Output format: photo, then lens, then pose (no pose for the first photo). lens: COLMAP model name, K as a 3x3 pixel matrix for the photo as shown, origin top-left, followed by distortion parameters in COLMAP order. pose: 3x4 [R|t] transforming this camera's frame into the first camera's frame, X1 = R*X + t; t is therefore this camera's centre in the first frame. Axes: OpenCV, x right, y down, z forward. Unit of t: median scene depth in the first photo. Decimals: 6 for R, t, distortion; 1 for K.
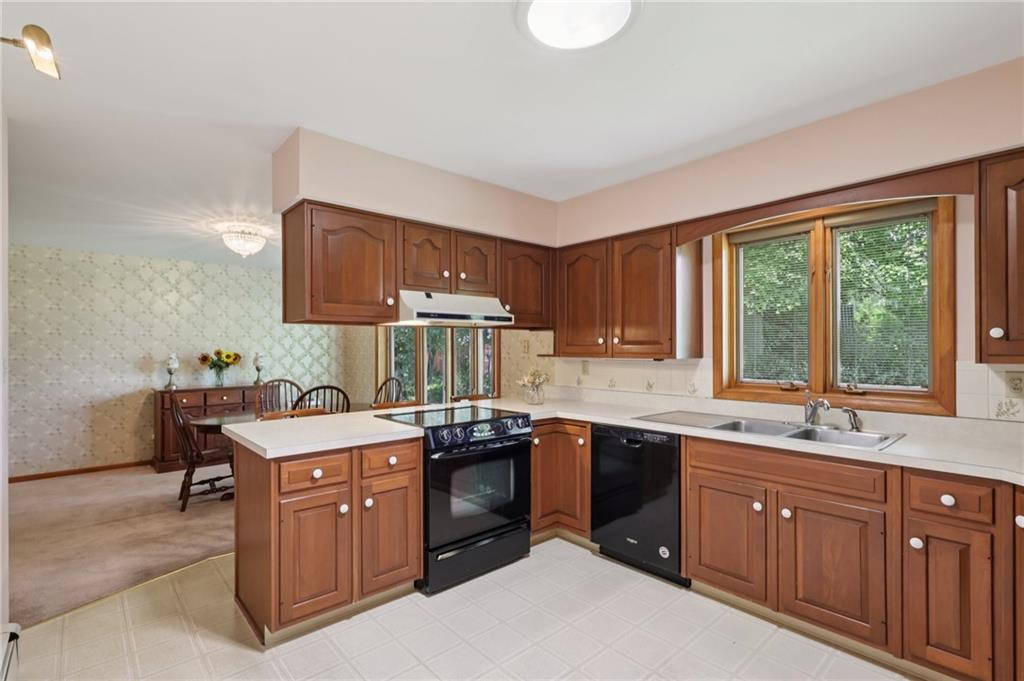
lens RADIAL K [[485.4, 0, 510.0], [0, 485.4, 347.2], [0, 0, 1]] dist [0.005579, 0.000343]
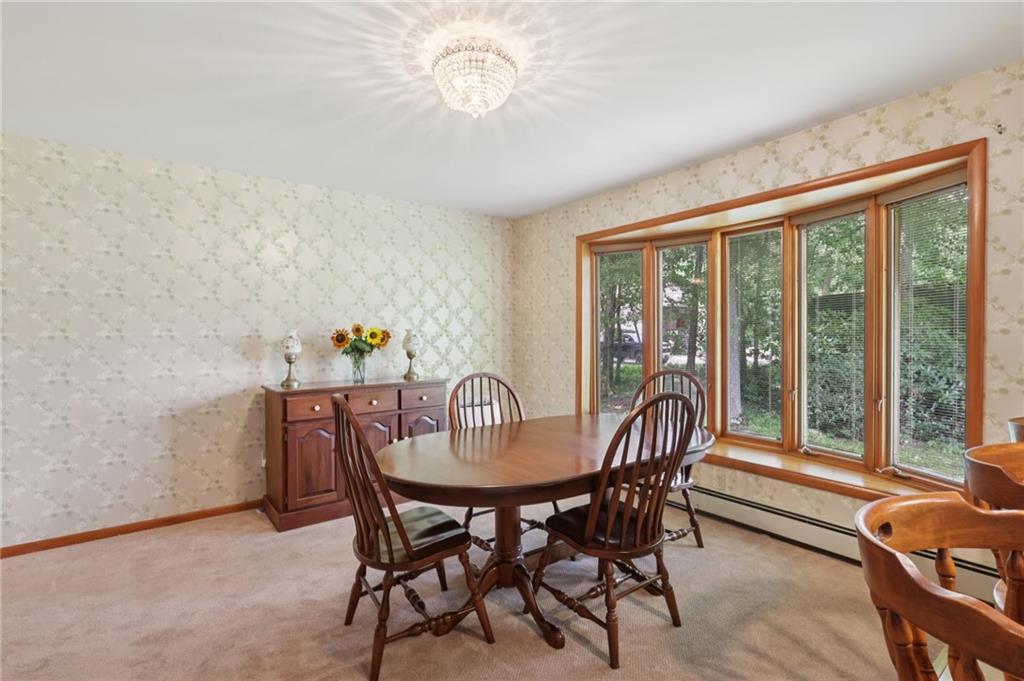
lens RADIAL K [[485.4, 0, 512.6], [0, 485.4, 338.6], [0, 0, 1]] dist [0.005579, 0.000343]
pose [[0.996101, -0.002790, -0.088179, -0.361934], [0.003547, 0.999958, 0.008420, 0.020047], [0.088152, -0.008699, 0.996069, 0.411442]]
